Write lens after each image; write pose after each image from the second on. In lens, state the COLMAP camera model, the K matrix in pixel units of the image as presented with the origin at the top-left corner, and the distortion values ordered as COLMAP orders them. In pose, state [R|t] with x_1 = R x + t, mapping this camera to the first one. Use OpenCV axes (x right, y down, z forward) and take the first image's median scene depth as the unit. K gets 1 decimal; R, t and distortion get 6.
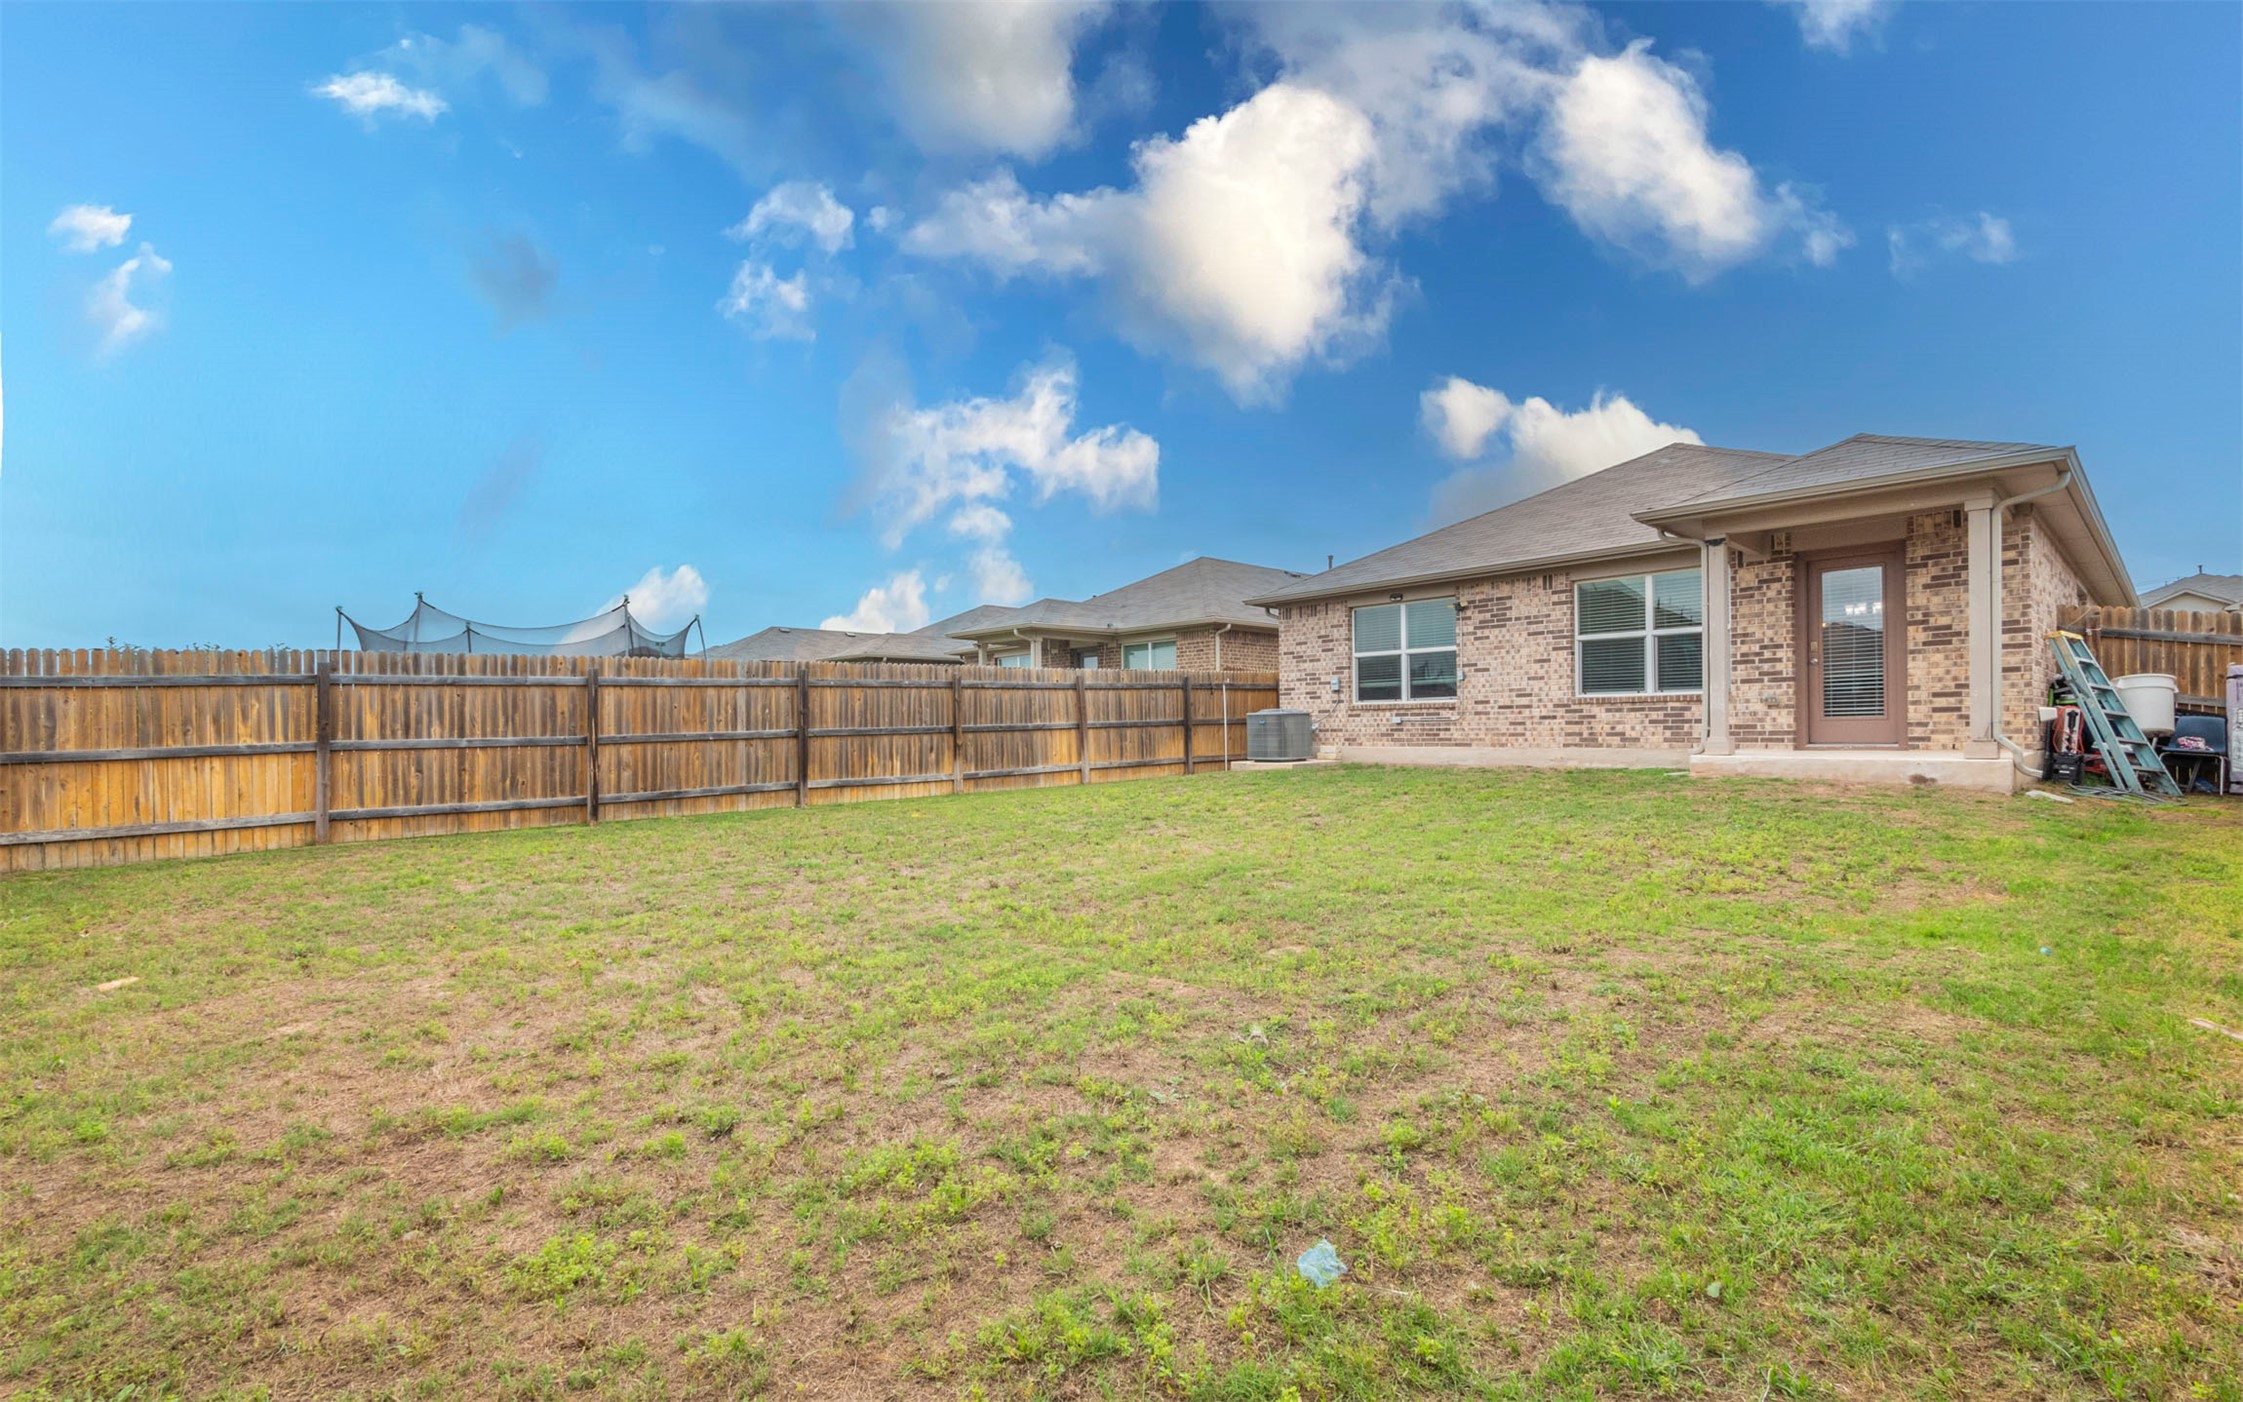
lens RADIAL K [[943.8, 0, 1120.0], [0, 943.8, 721.5], [0, 0, 1]] dist [0.000149, 0.000130]
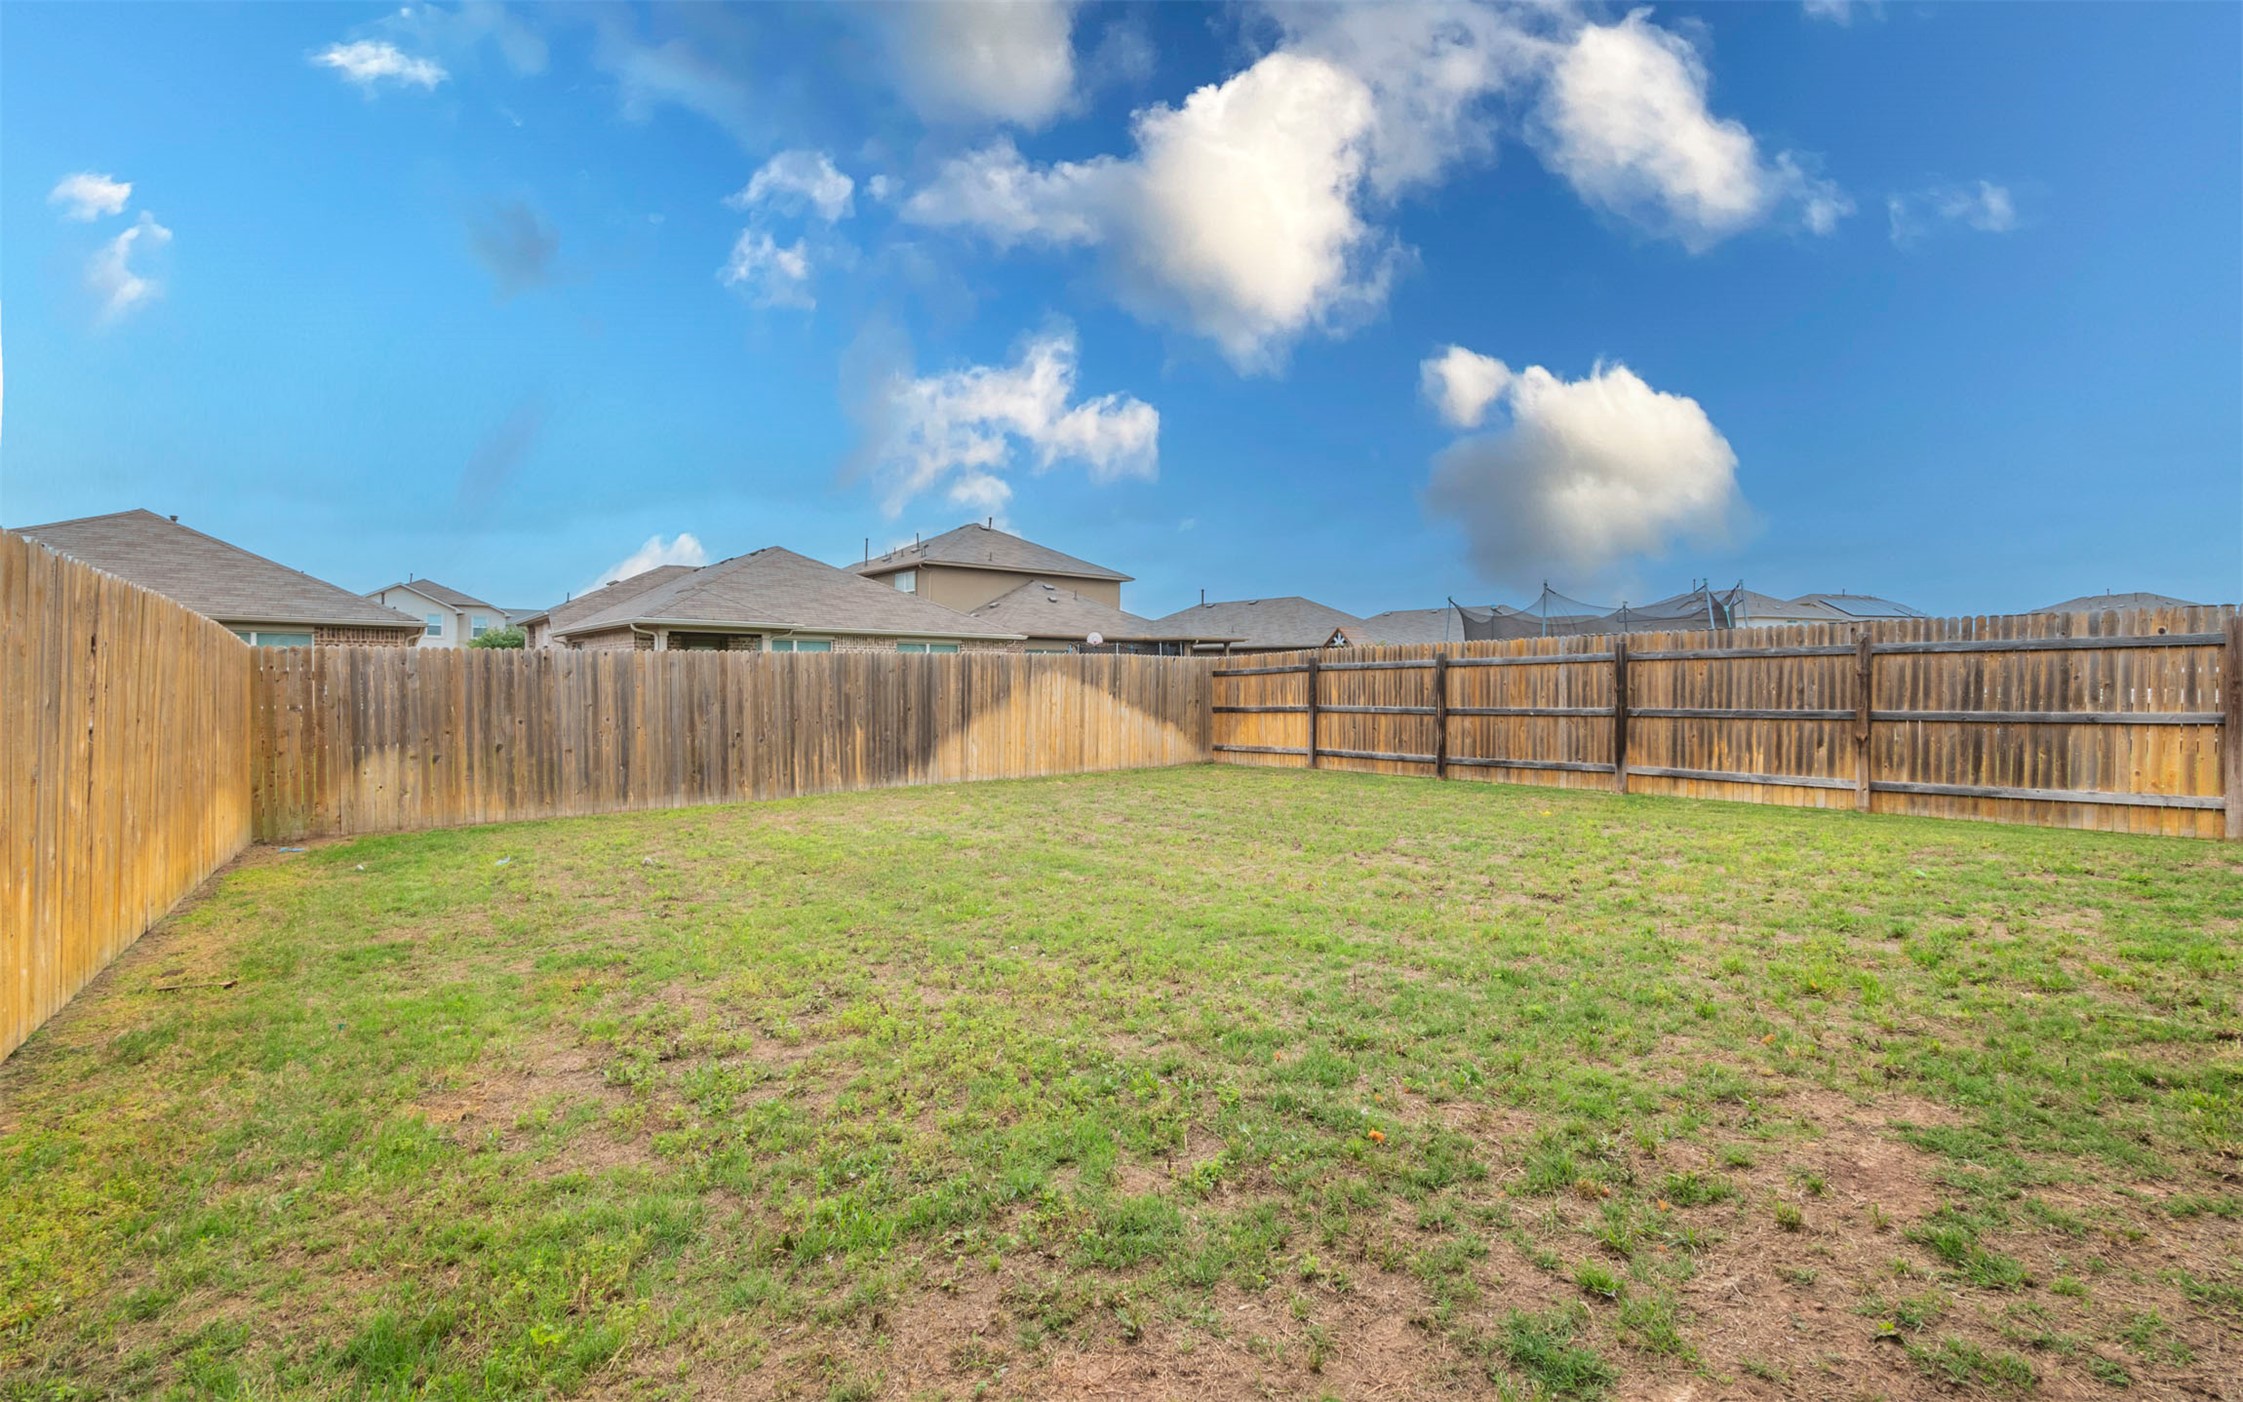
lens RADIAL K [[1016.6, 0, 1121.5], [0, 1016.6, 701.0], [0, 0, 1]] dist [-0.001057, -0.000032]
pose [[-0.096681, 0.021299, -0.995088, 0.743876], [-0.007262, 0.999729, 0.022104, -0.018089], [0.995289, 0.009364, -0.096500, 0.664713]]
